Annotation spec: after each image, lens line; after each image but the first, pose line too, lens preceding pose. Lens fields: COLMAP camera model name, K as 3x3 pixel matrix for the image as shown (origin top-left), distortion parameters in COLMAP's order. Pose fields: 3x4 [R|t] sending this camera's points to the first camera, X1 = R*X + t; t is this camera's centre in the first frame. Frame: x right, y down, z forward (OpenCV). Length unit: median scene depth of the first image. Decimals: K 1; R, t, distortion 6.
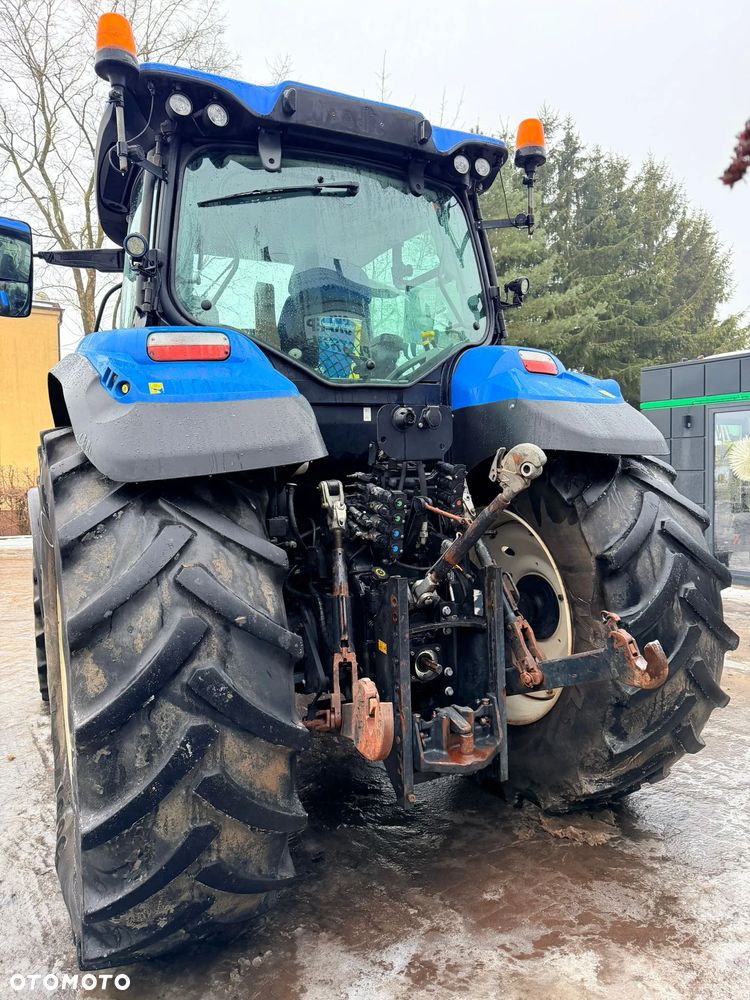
lens RADIAL K [[698.8, 0, 361.6], [0, 698.8, 501.1], [0, 0, 1]] dist [0.018469, -0.036195]
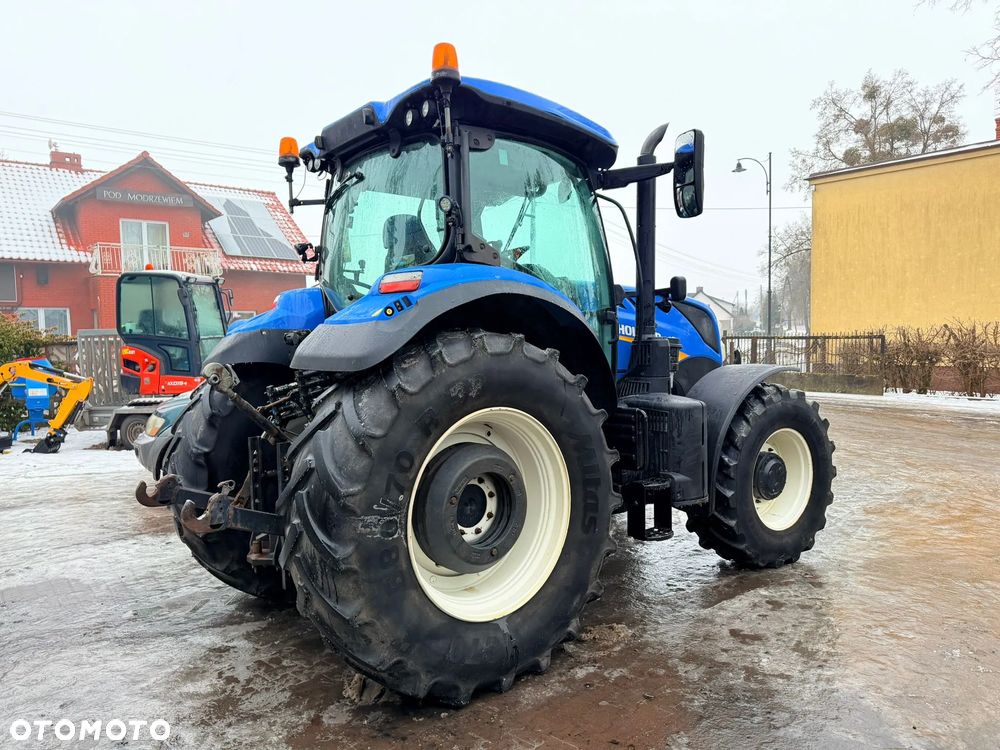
lens RADIAL K [[687.0, 0, 511.9], [0, 687.0, 376.0], [0, 0, 1]] dist [0.015989, -0.017636]
pose [[0.246019, 0.061159, -0.967334, 1.497239], [-0.018843, 0.998120, 0.058314, -0.123446], [0.969082, 0.003881, 0.246709, 0.976822]]
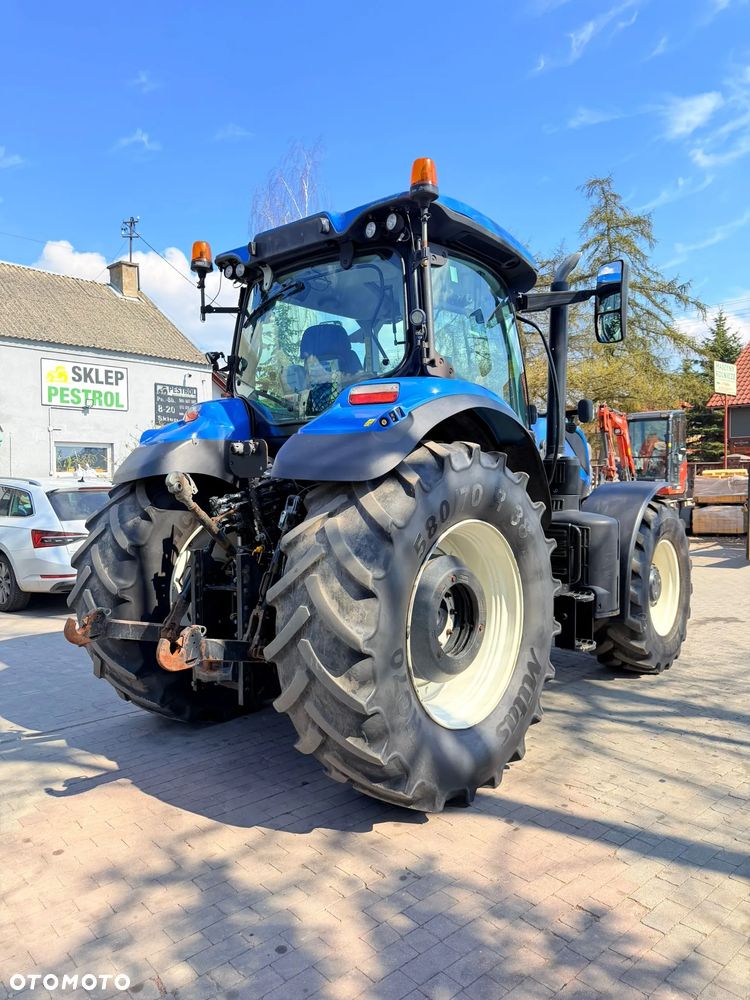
lens RADIAL K [[696.2, 0, 375.4], [0, 696.2, 501.8], [0, 0, 1]] dist [0.005130, -0.046360]
pose [[0.384825, 0.063729, -0.920787, 1.408625], [-0.040297, 0.997822, 0.052220, -0.087025], [0.922109, 0.017009, 0.386555, 0.614309]]
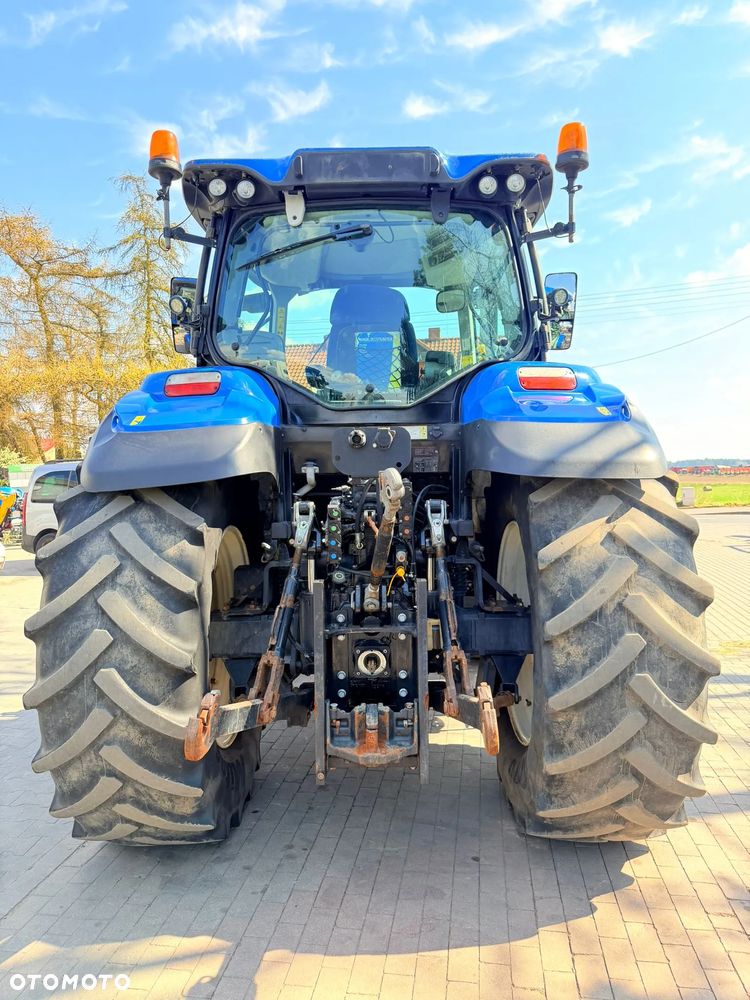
lens RADIAL K [[696.2, 0, 375.4], [0, 696.2, 501.8], [0, 0, 1]] dist [0.005130, -0.046360]
pose [[0.882584, 0.042470, -0.468233, 0.545153], [-0.036871, 0.999097, 0.021120, -0.039615], [0.468707, -0.001376, 0.883352, 0.033068]]
